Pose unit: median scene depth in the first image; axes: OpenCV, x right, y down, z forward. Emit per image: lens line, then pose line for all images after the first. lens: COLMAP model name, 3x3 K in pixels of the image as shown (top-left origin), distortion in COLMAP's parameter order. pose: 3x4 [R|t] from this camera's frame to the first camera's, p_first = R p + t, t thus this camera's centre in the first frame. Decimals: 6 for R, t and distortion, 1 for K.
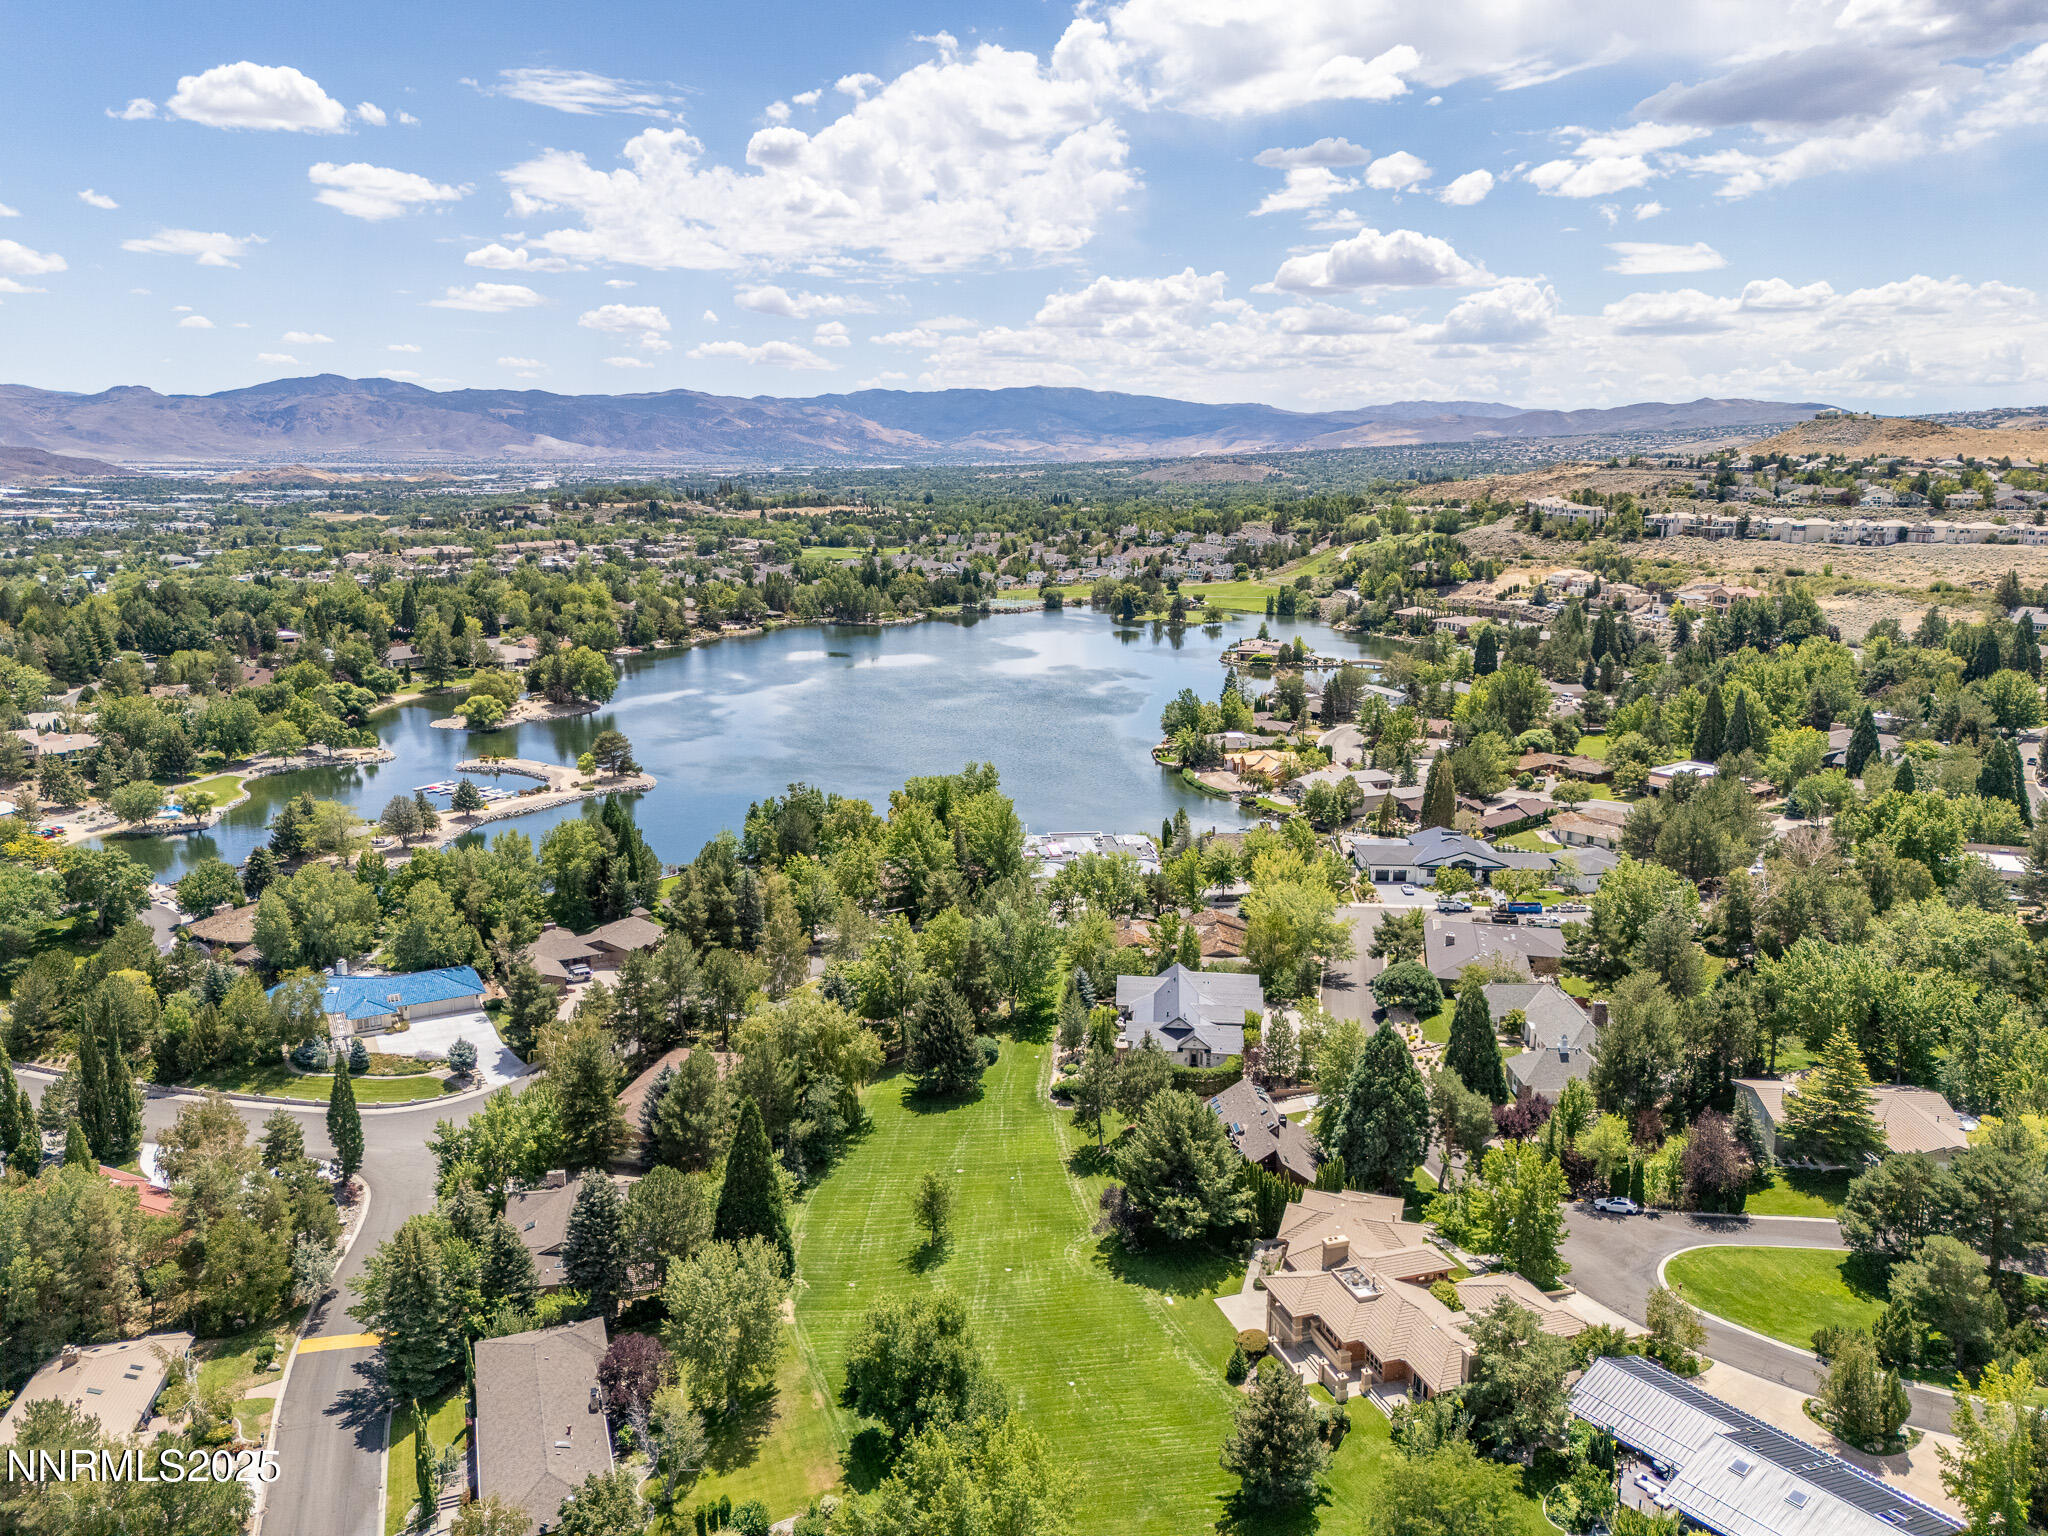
lens RADIAL K [[1601.4, 0, 1024.0], [0, 1601.4, 768.0], [0, 0, 1]] dist [0.123838, -0.228227]
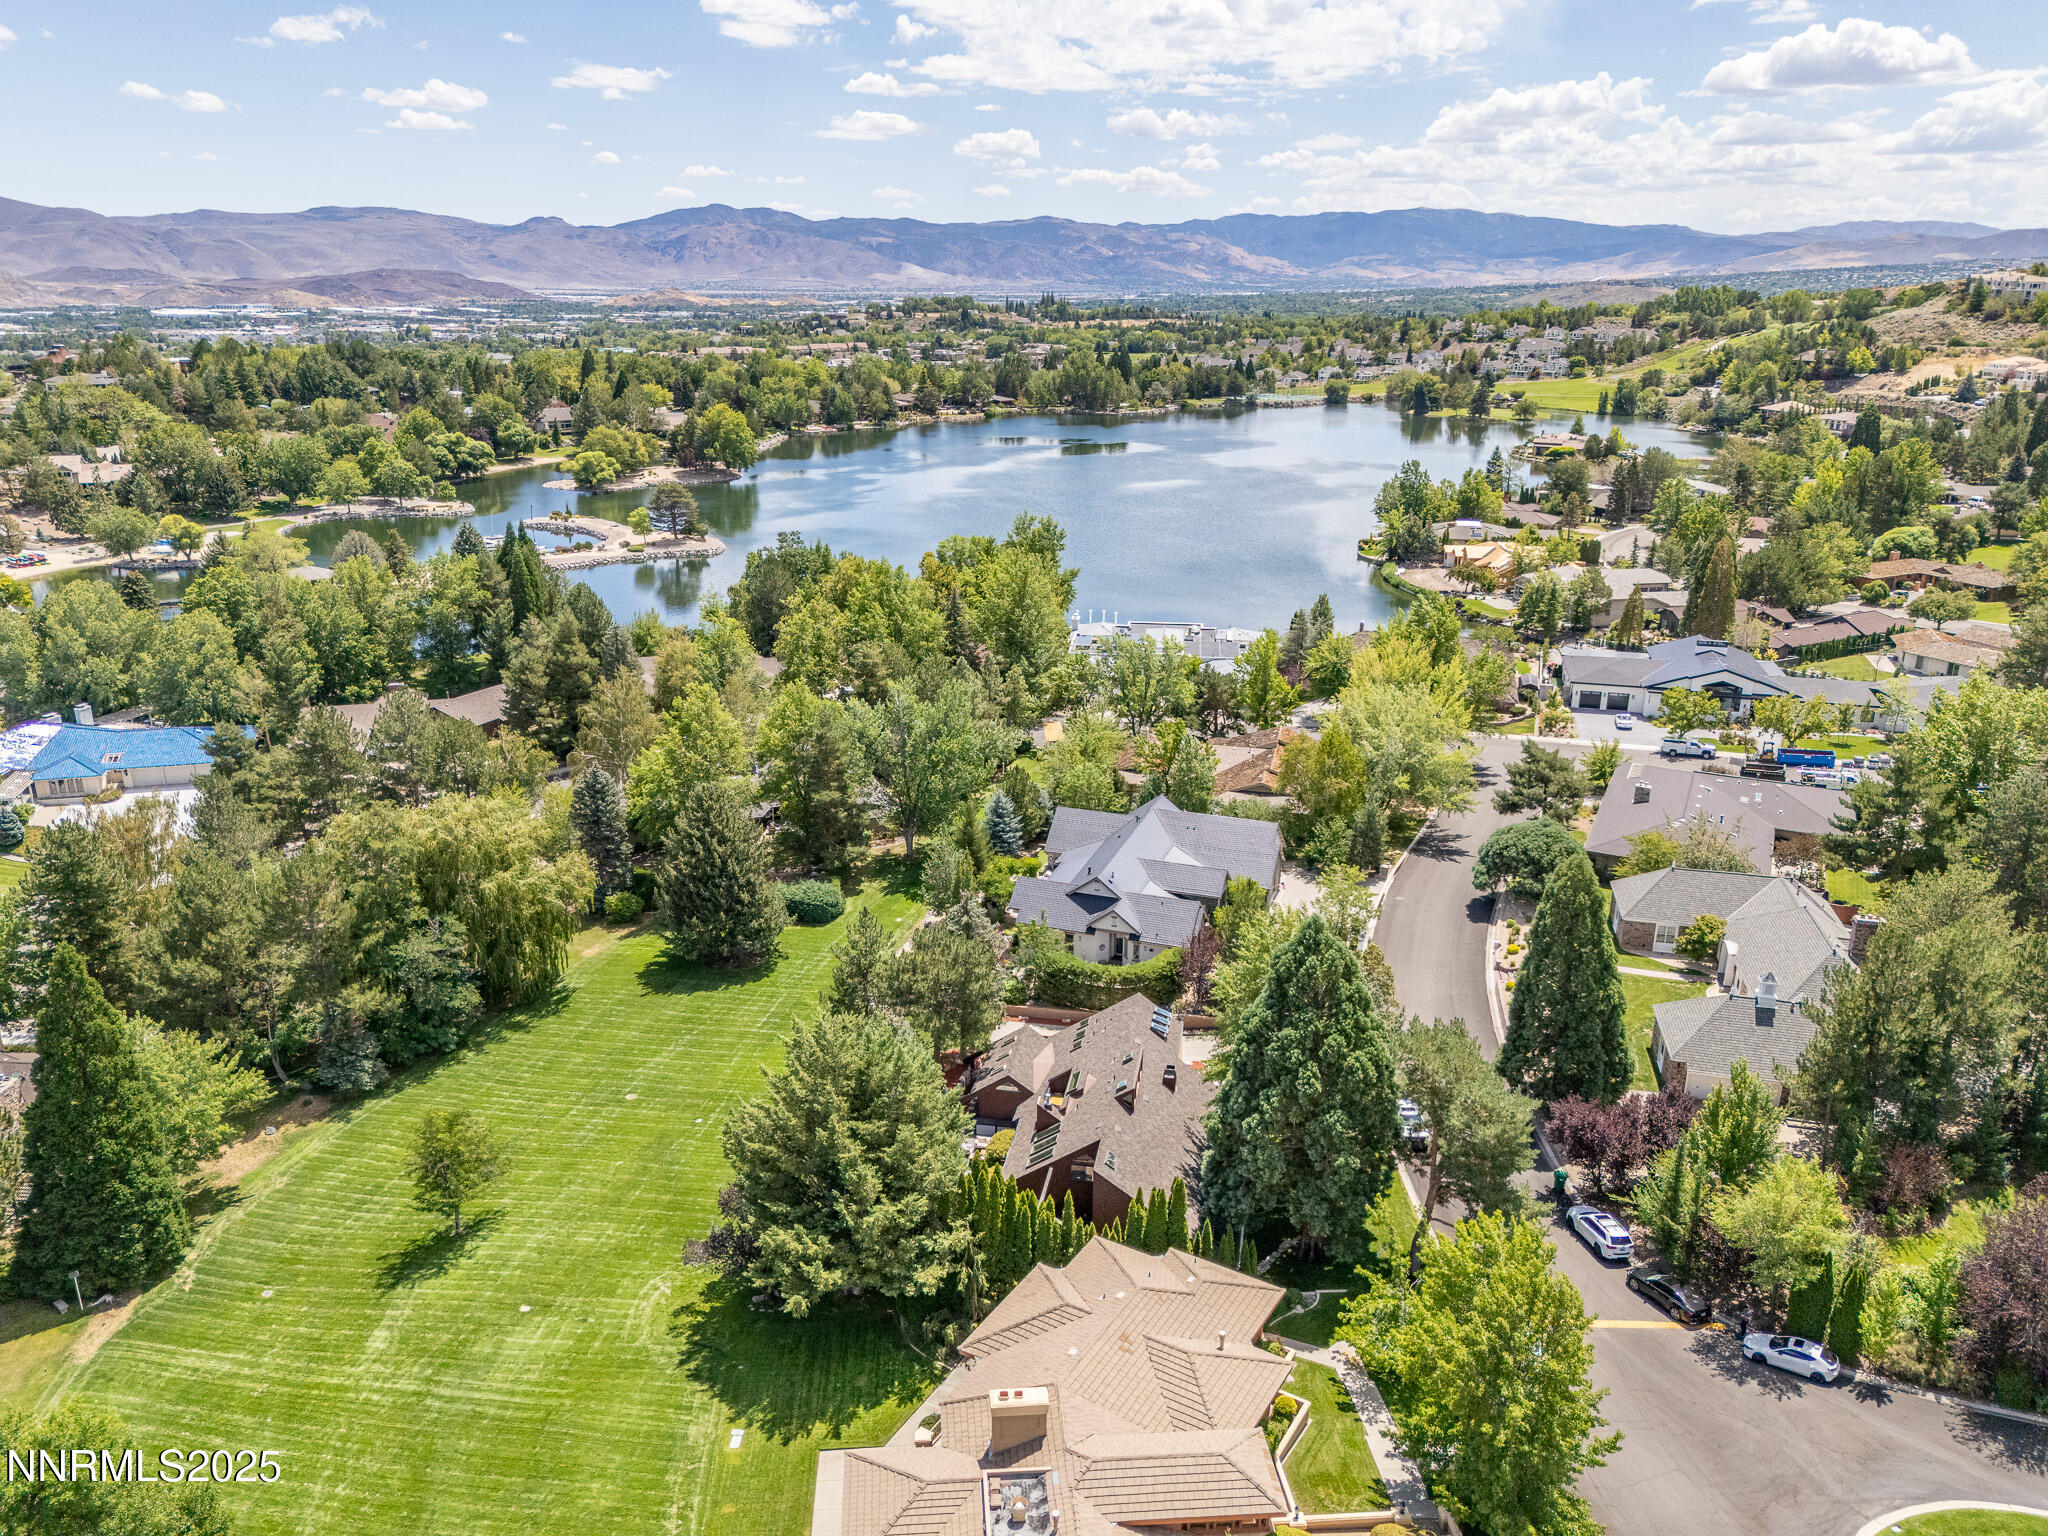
lens RADIAL K [[1534.2, 0, 1024.0], [0, 1534.2, 768.0], [0, 0, 1]] dist [0.059291, -0.048203]
pose [[0.968752, 0.072810, -0.237104, 0.076286], [-0.049978, 0.993638, 0.100927, 0.021465], [0.242944, -0.085923, 0.966227, 0.165506]]
